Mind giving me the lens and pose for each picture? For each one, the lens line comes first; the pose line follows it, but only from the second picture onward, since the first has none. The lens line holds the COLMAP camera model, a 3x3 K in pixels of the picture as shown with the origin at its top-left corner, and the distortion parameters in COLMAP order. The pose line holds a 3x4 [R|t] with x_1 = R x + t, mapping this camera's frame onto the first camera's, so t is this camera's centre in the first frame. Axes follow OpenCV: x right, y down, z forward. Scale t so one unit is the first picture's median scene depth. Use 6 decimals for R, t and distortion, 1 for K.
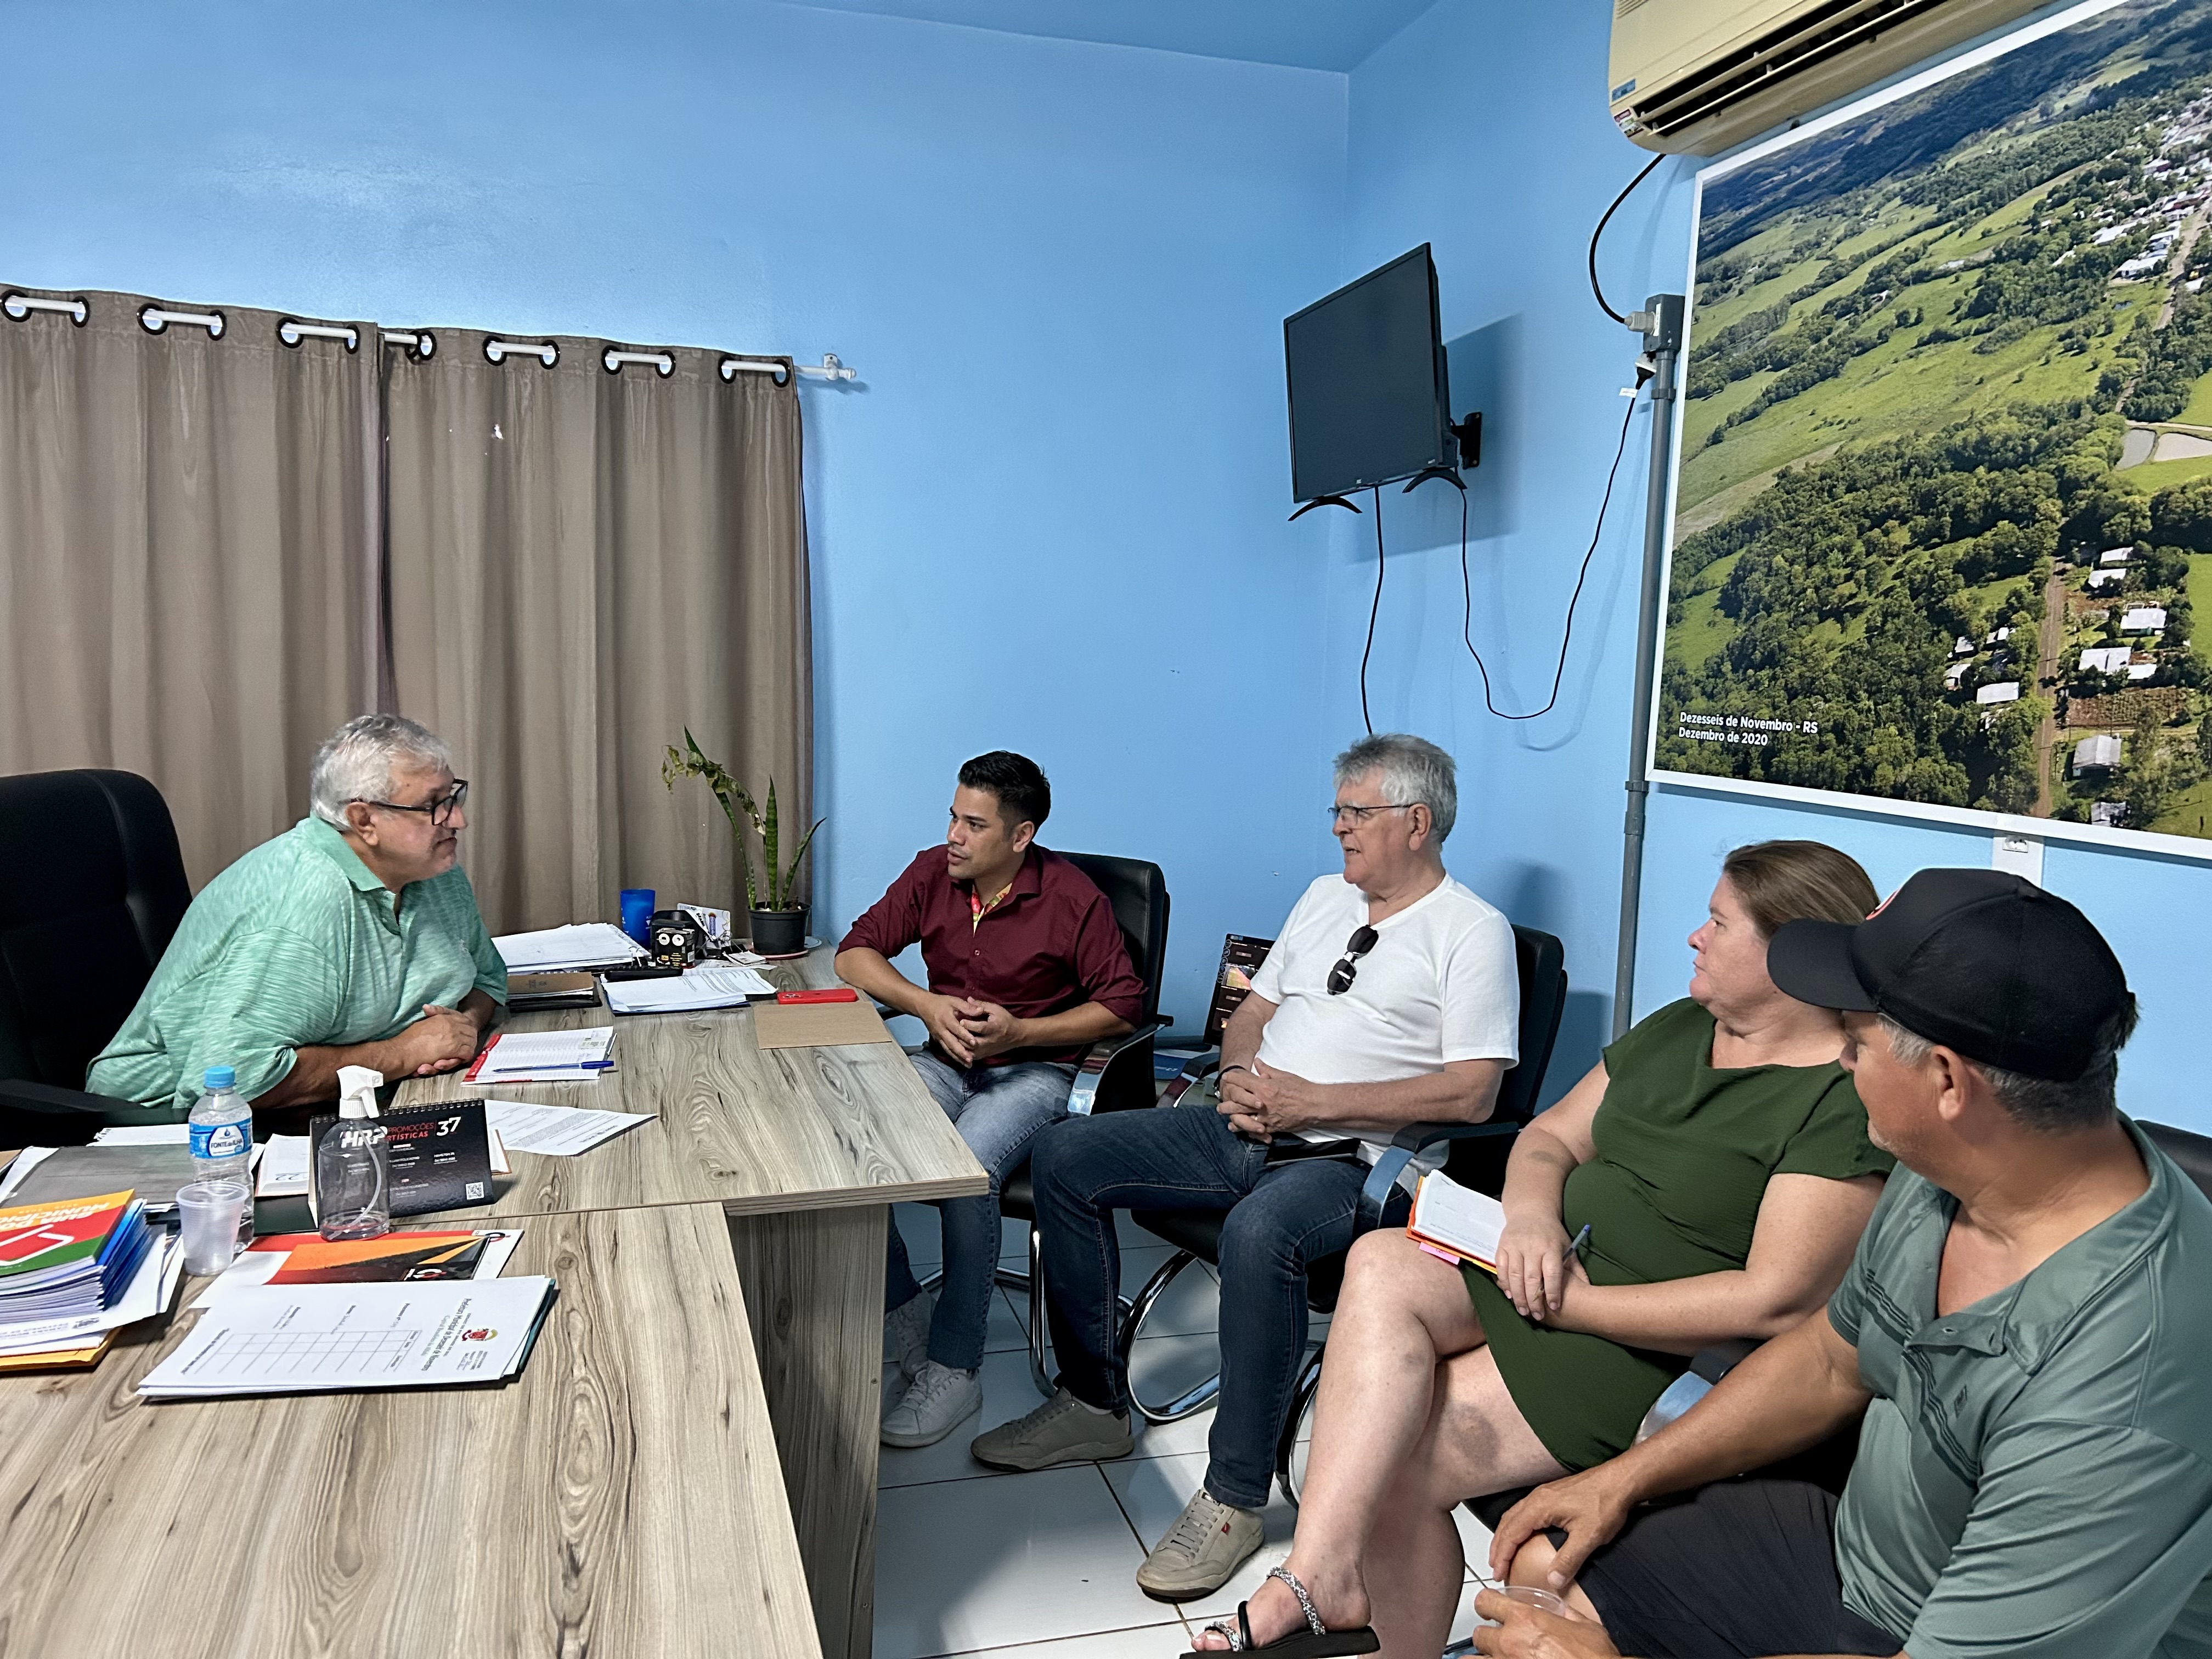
lens RADIAL K [[1688.2, 0, 1116.1], [0, 1688.2, 815.0], [0, 0, 1]] dist [0.043081, -0.051017]
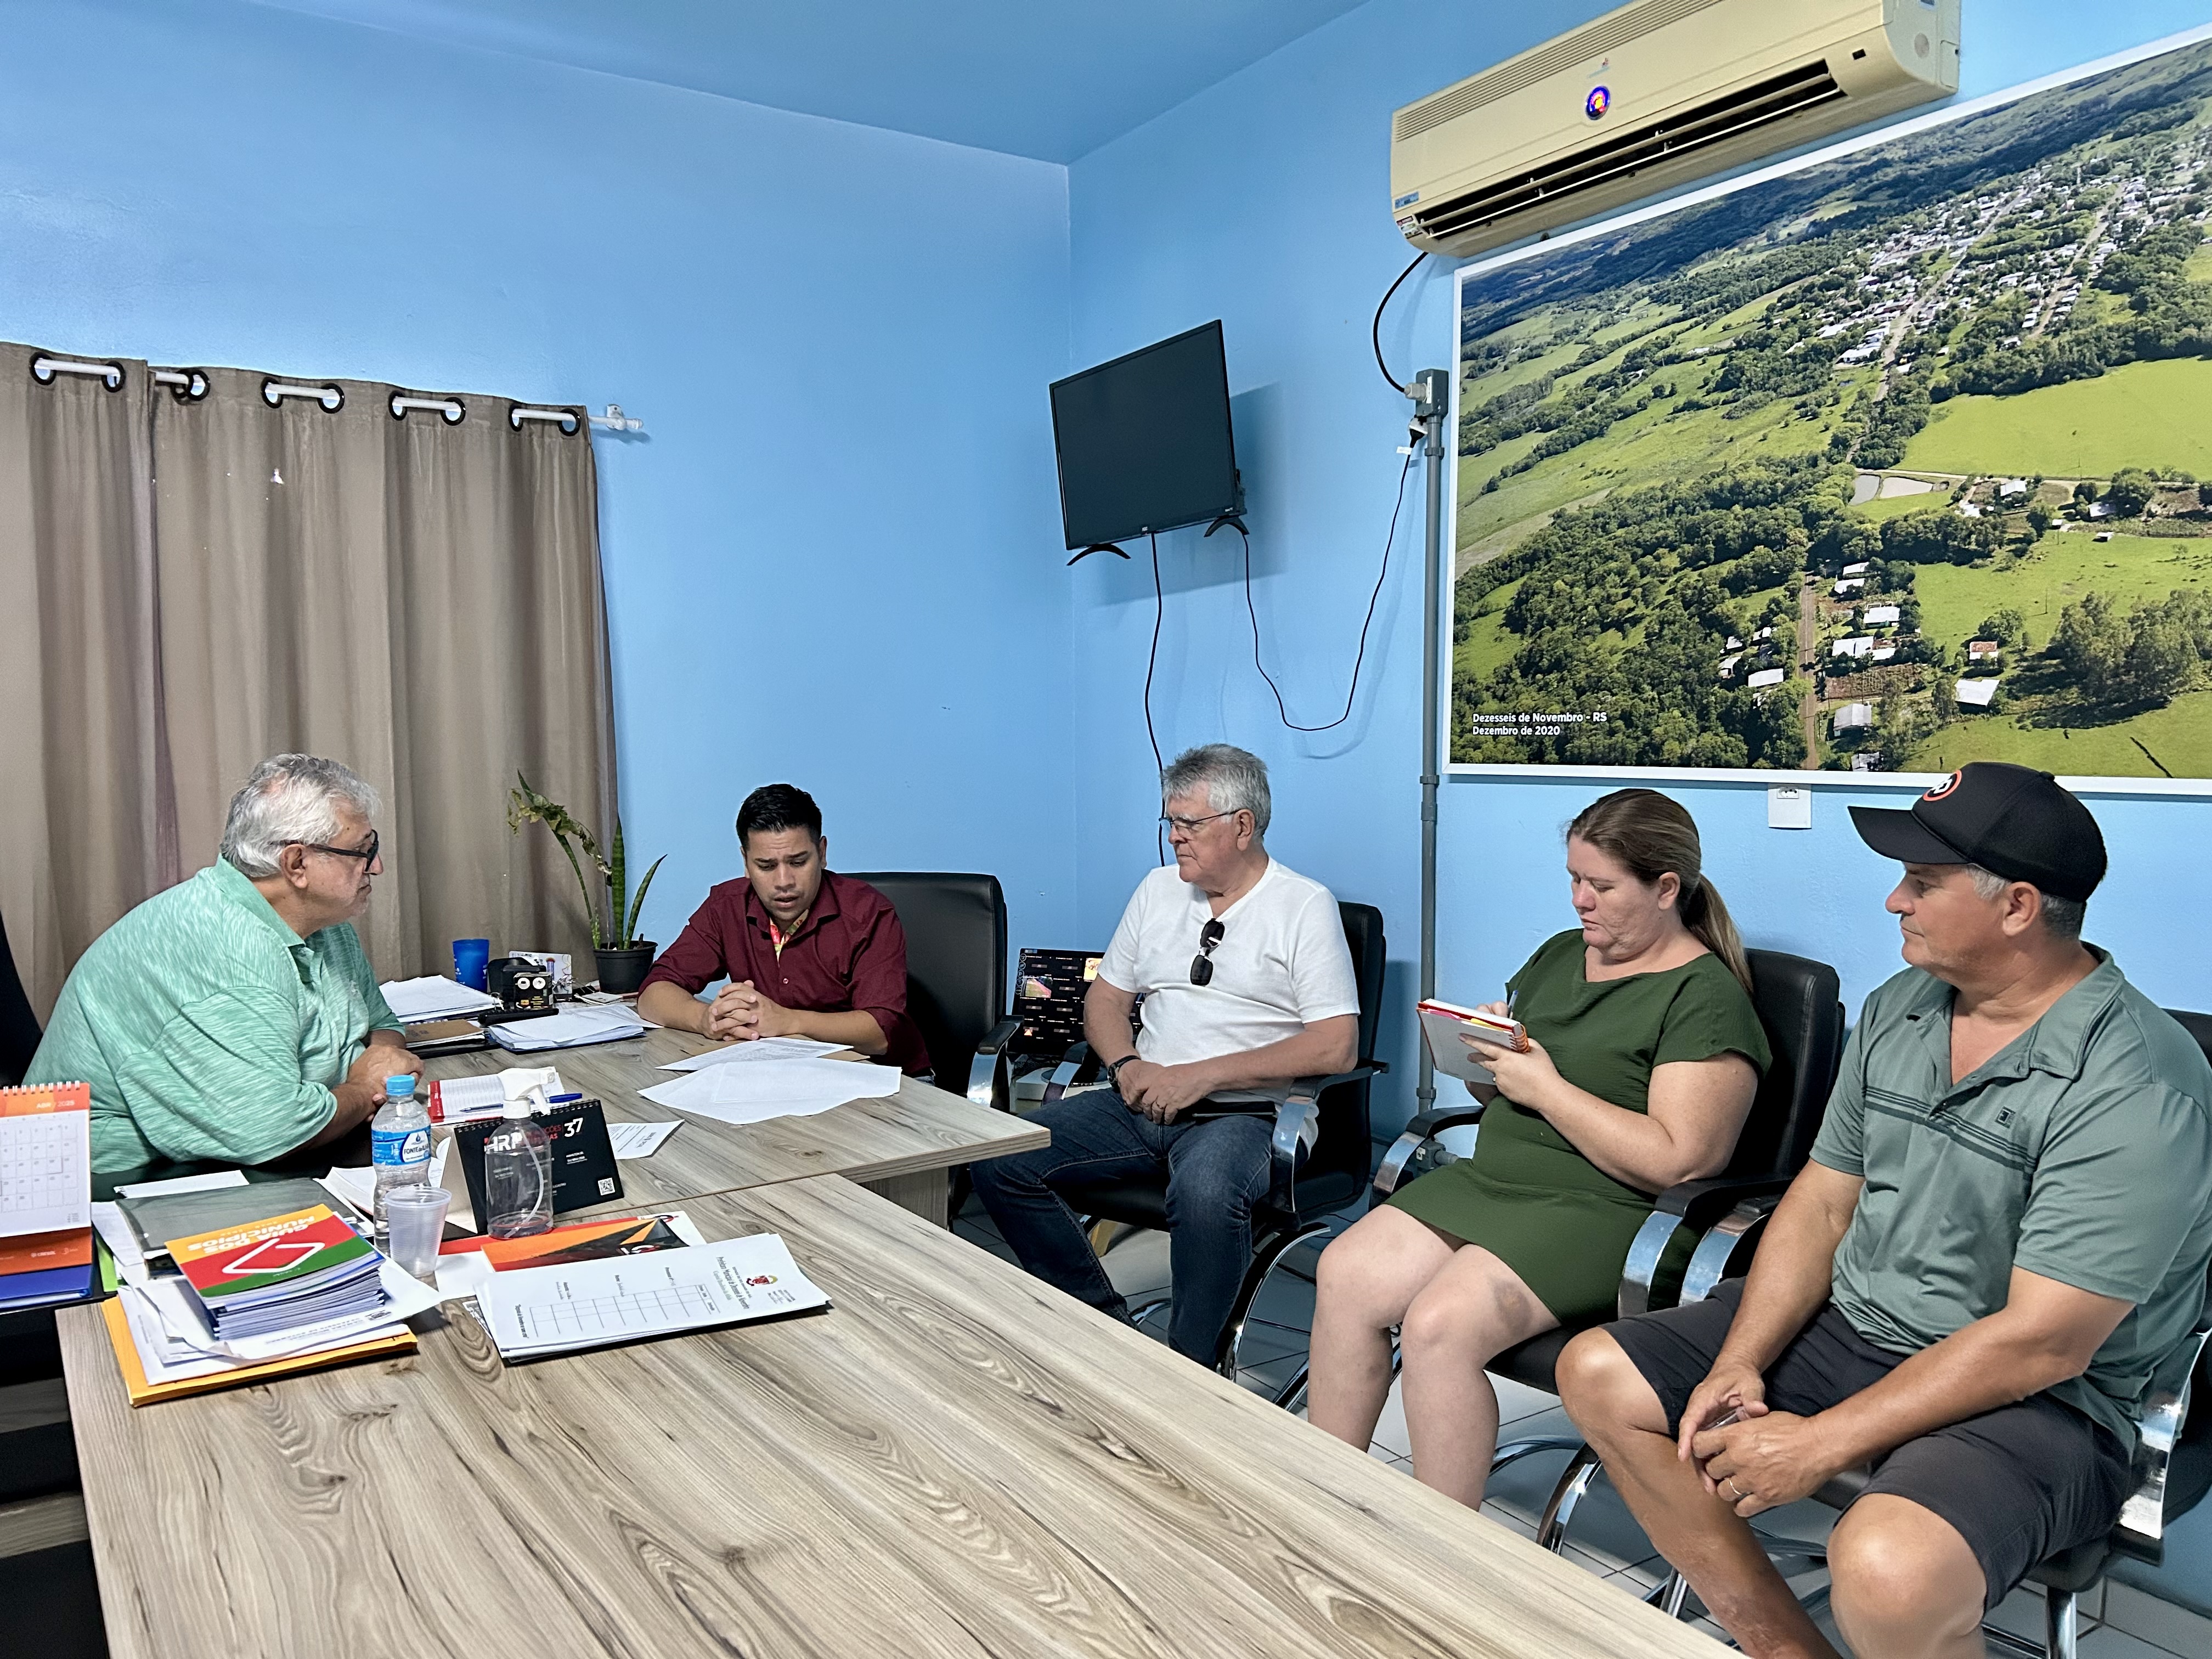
lens RADIAL K [[1688.2, 0, 1122.3], [0, 1688.2, 816.3], [0, 0, 1]] dist [0.043081, -0.051017]
pose [[0.952926, -0.050010, 0.299049, -0.298063], [0.062342, 0.997547, -0.031833, 0.038514], [-0.296724, 0.048978, 0.953707, -0.072452]]
